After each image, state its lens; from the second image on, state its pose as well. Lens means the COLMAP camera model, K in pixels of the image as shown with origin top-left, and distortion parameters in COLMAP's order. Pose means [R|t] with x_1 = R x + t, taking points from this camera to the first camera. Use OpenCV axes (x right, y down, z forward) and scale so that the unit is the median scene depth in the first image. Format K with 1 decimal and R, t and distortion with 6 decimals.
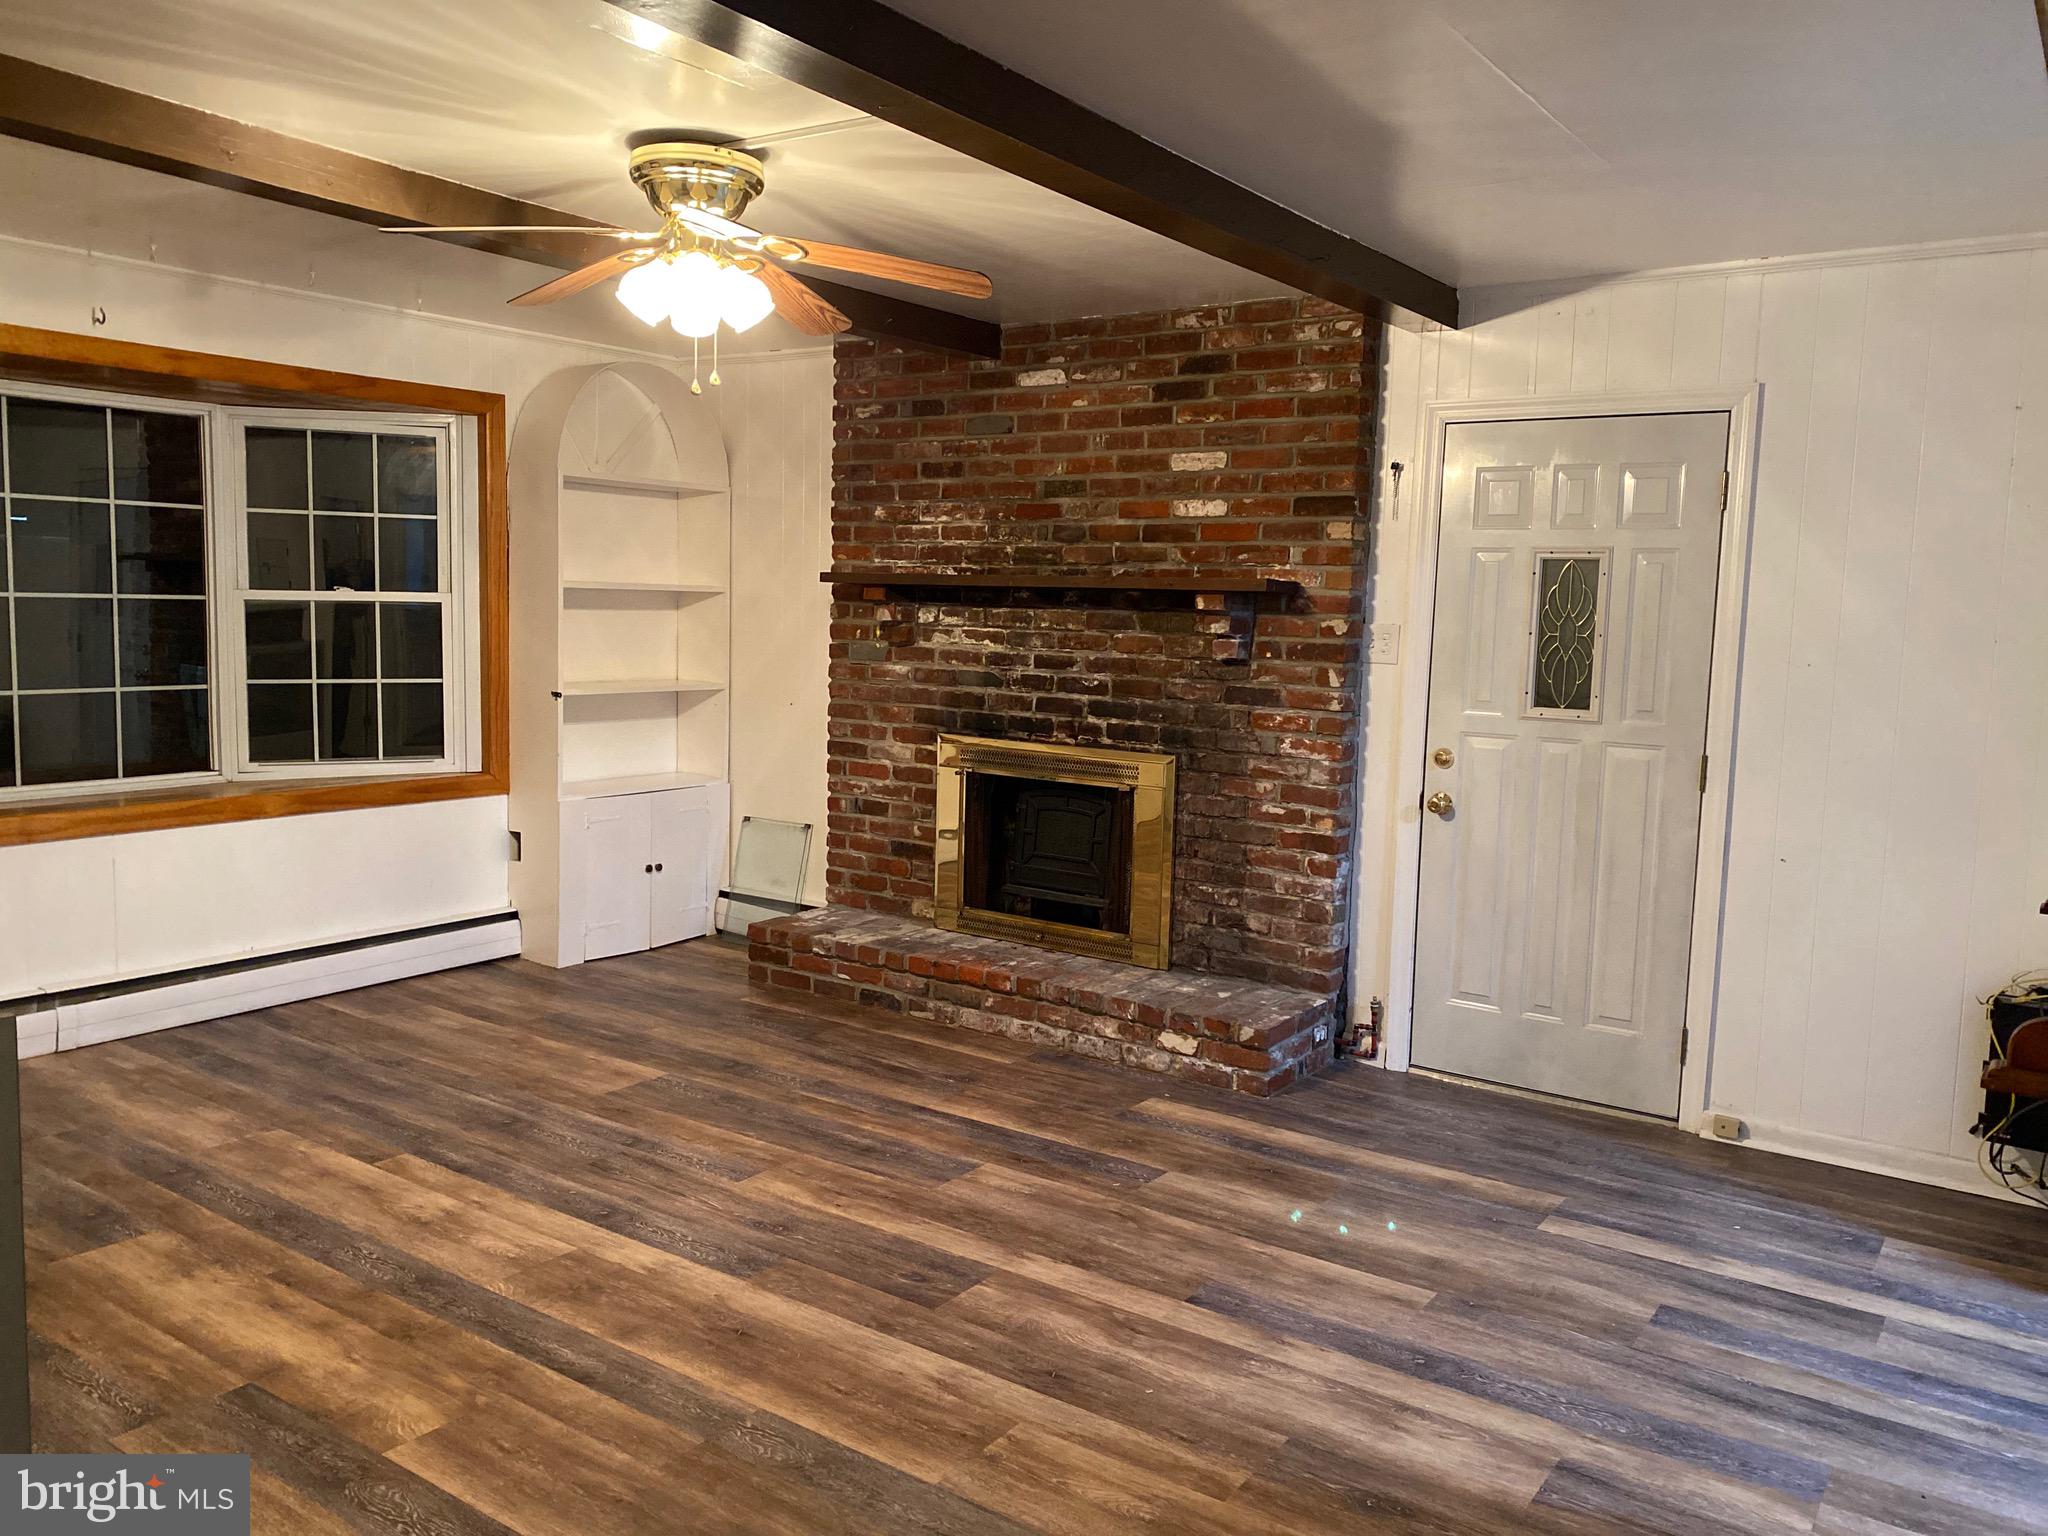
lens RADIAL K [[1559.6, 0, 978.3], [0, 1559.6, 760.5], [0, 0, 1]] dist [0.031759, -0.004042]
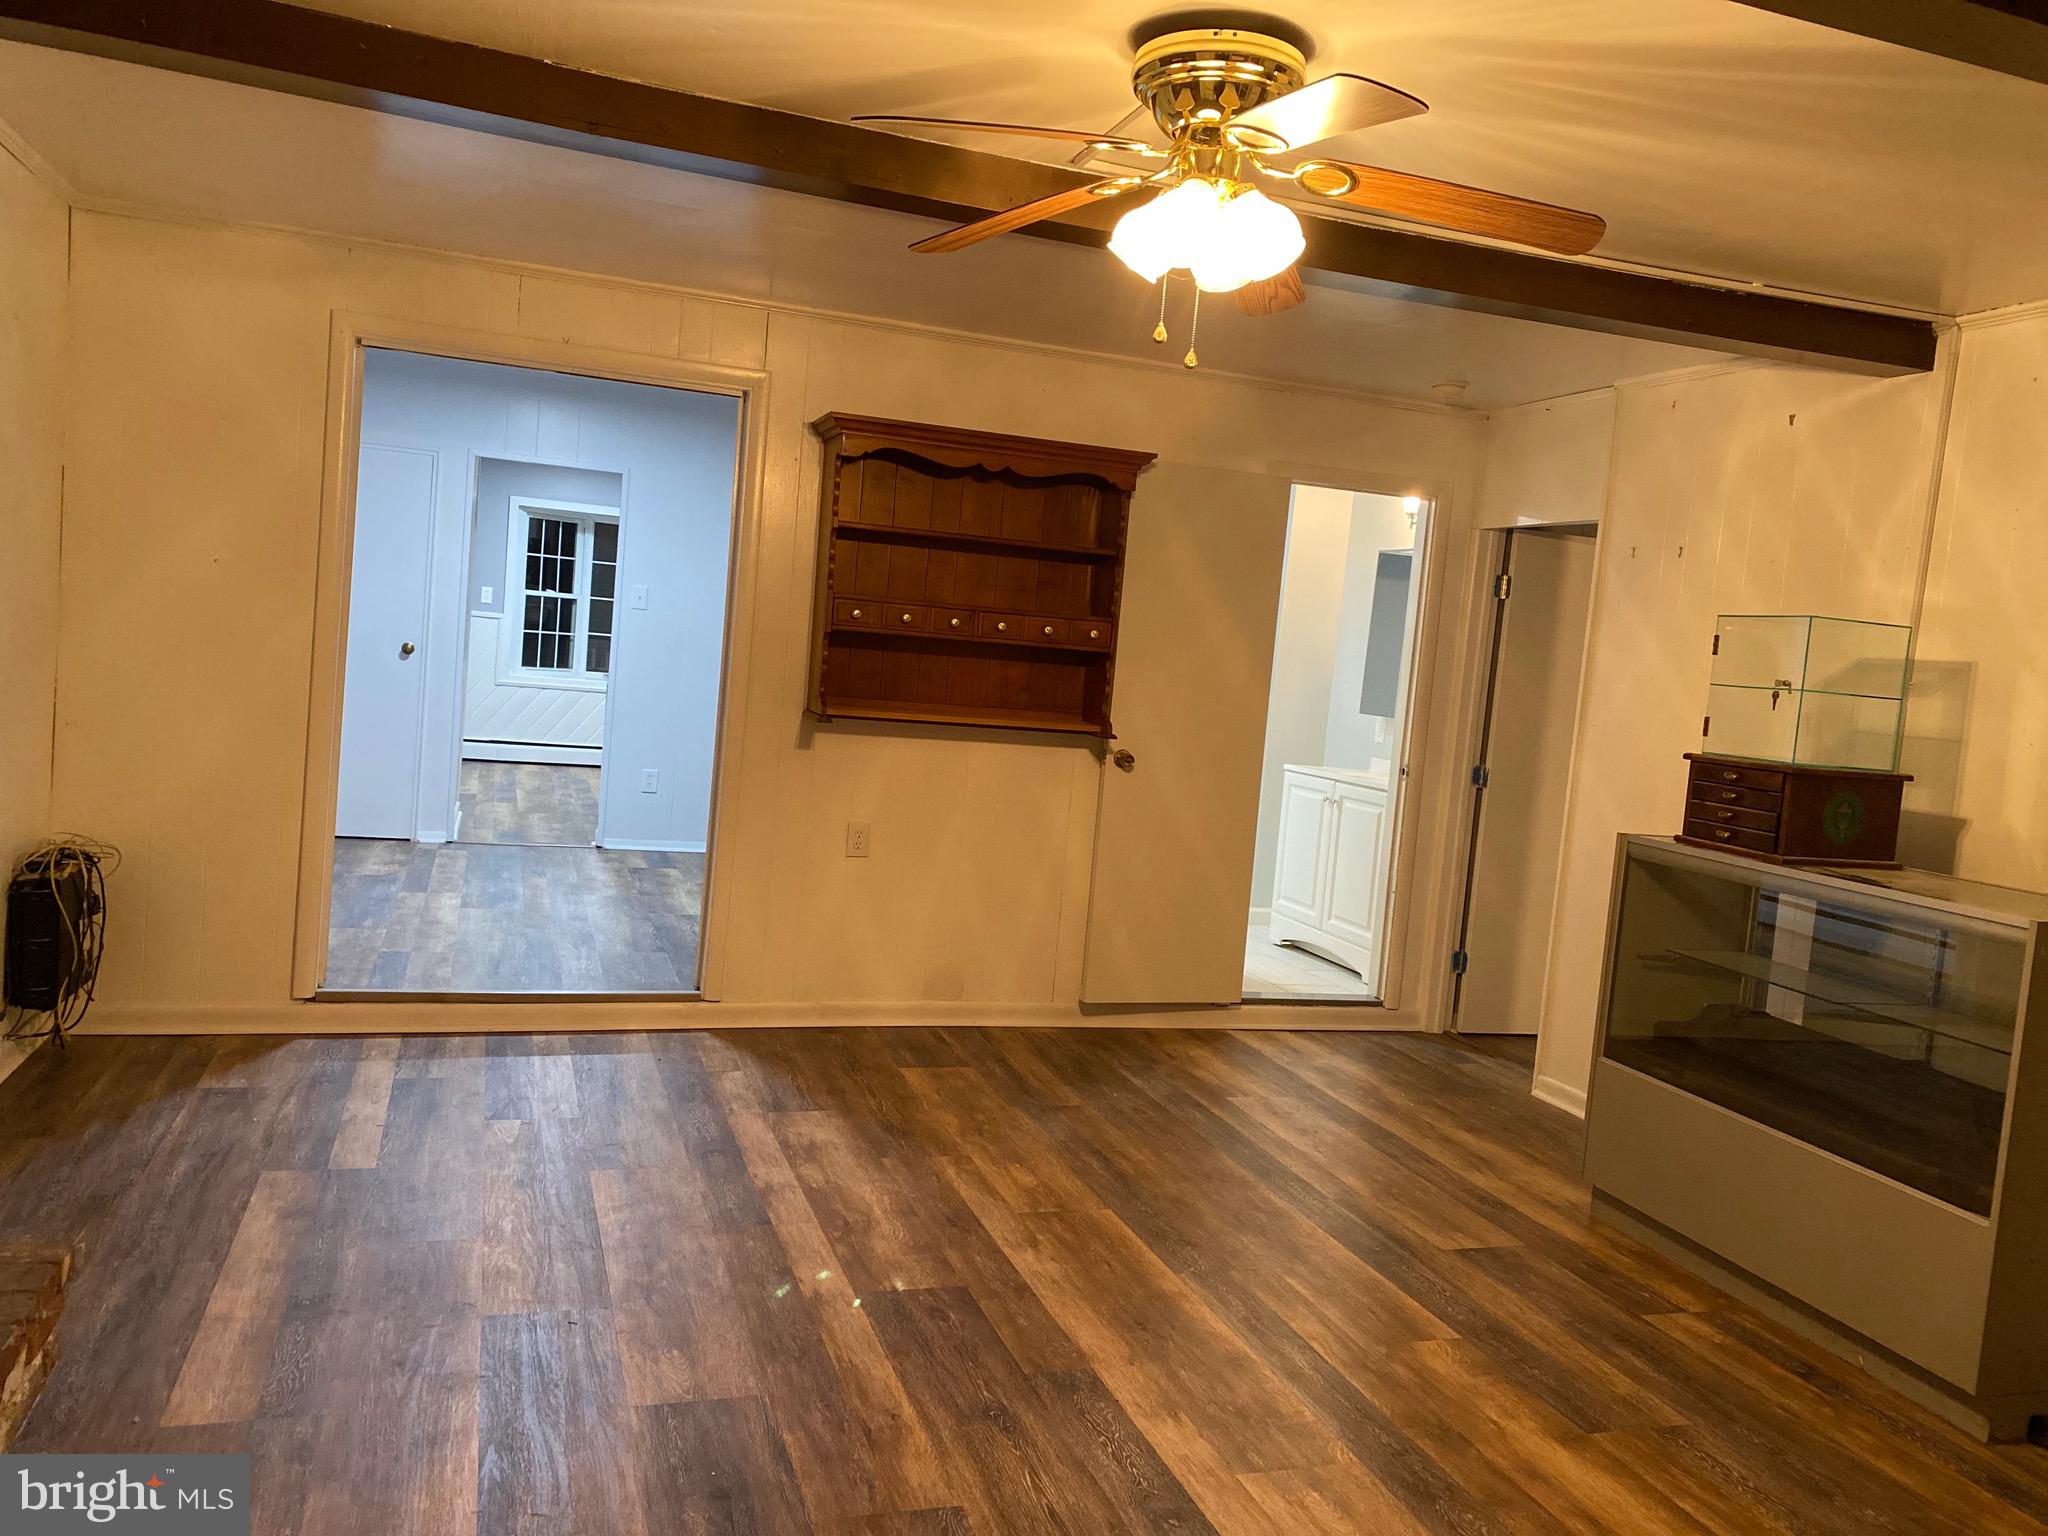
lens RADIAL K [[1559.6, 0, 978.3], [0, 1559.6, 760.5], [0, 0, 1]] dist [0.031759, -0.004042]
pose [[-0.798845, -0.143736, 0.584112, -0.601423], [-0.043645, 0.982323, 0.182036, -0.194945], [-0.599951, 0.119925, -0.790997, 1.774555]]
